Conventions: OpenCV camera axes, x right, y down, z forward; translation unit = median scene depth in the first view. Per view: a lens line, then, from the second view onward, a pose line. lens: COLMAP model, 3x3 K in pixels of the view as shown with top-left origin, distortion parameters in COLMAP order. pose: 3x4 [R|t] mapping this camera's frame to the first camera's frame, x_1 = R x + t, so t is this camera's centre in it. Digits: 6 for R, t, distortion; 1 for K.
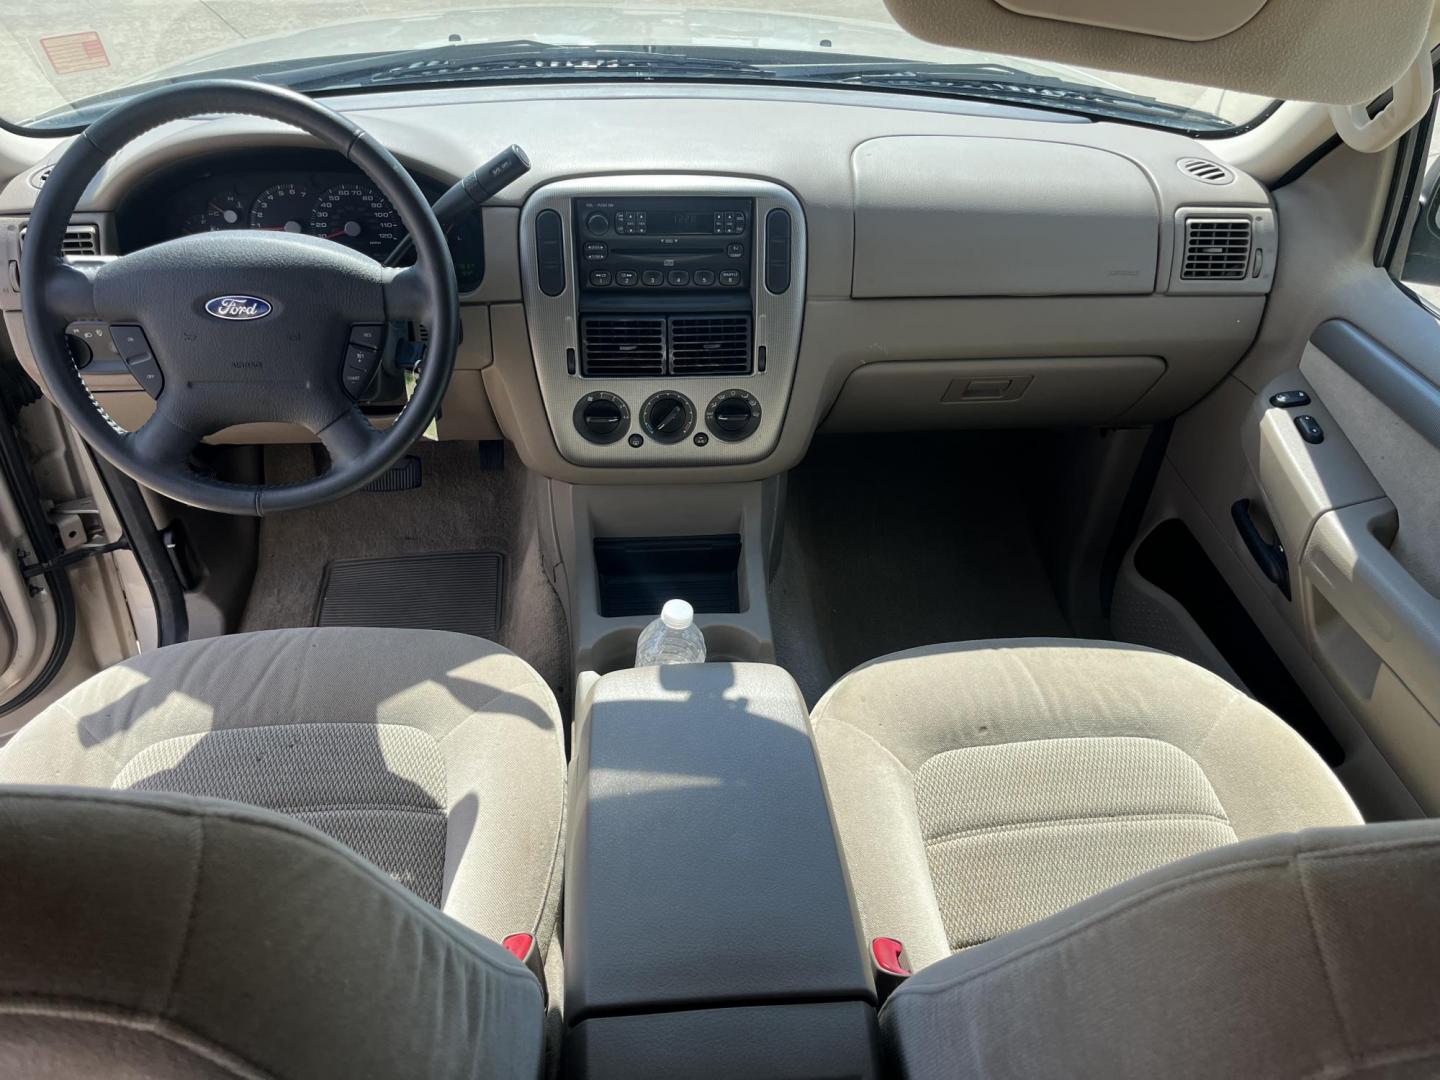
lens RADIAL K [[1067.5, 0, 720.0], [0, 1067.5, 540.0], [0, 0, 1]] dist [0.004116, -0.008822]
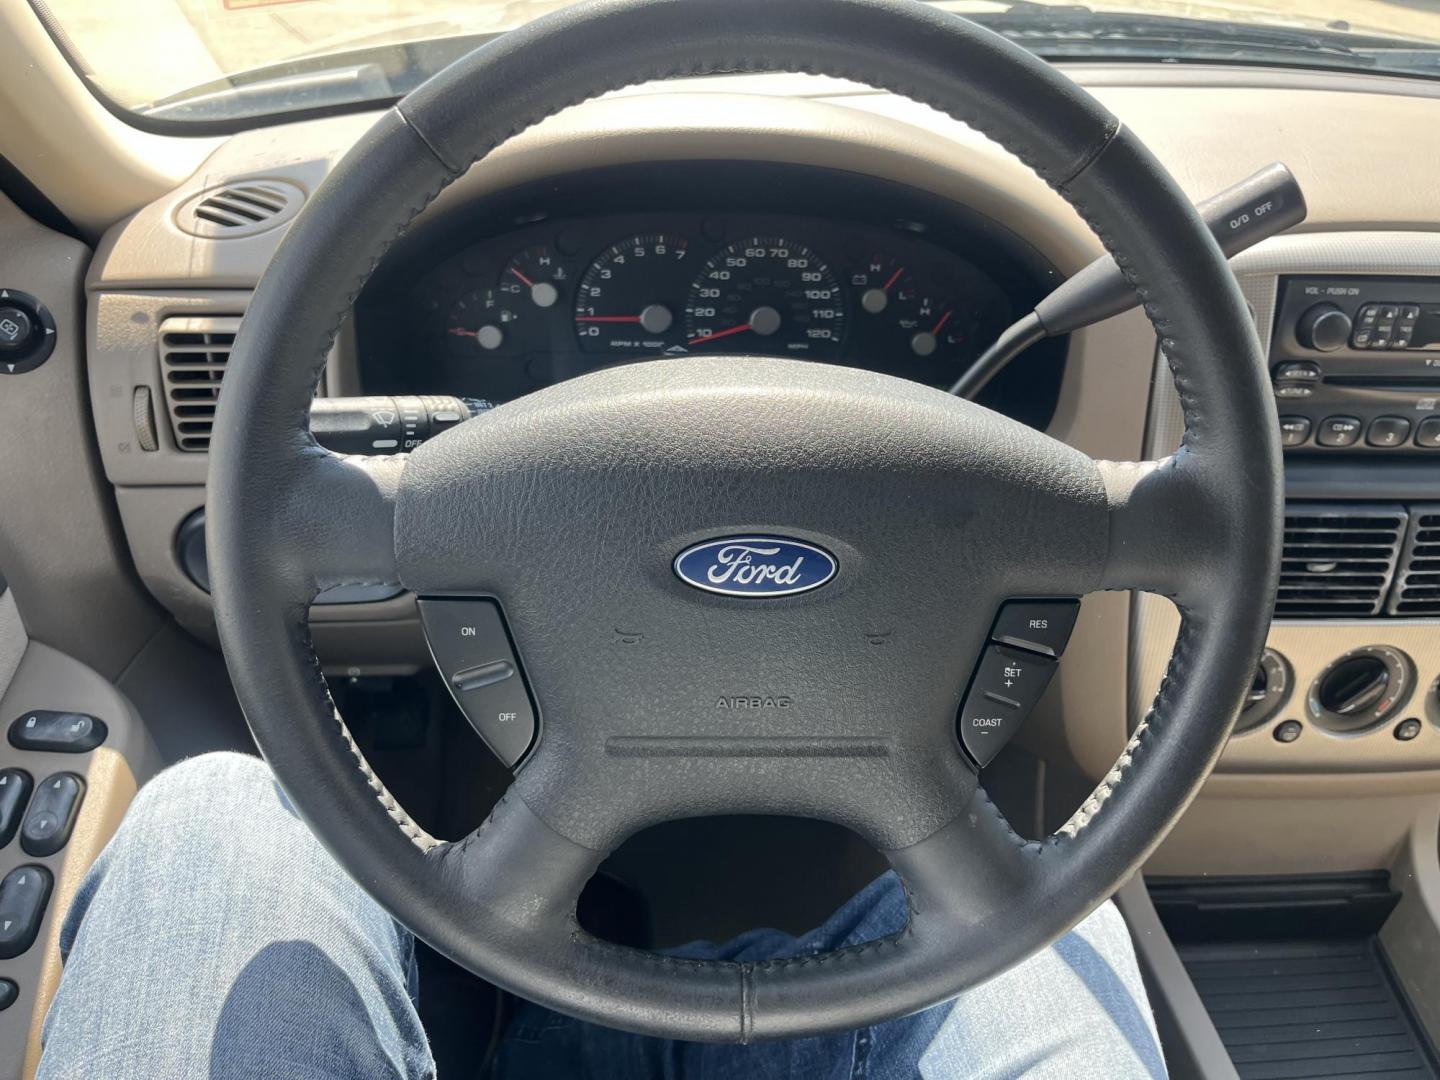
lens RADIAL K [[1092.2, 0, 729.0], [0, 1092.2, 539.7], [0, 0, 1]] dist [0.079135, -0.110518]
pose [[0.999492, 0.023899, -0.021067, -0.355621], [-0.024598, 0.999133, -0.033586, -0.168115], [0.020246, 0.034087, 0.999214, 0.471913]]
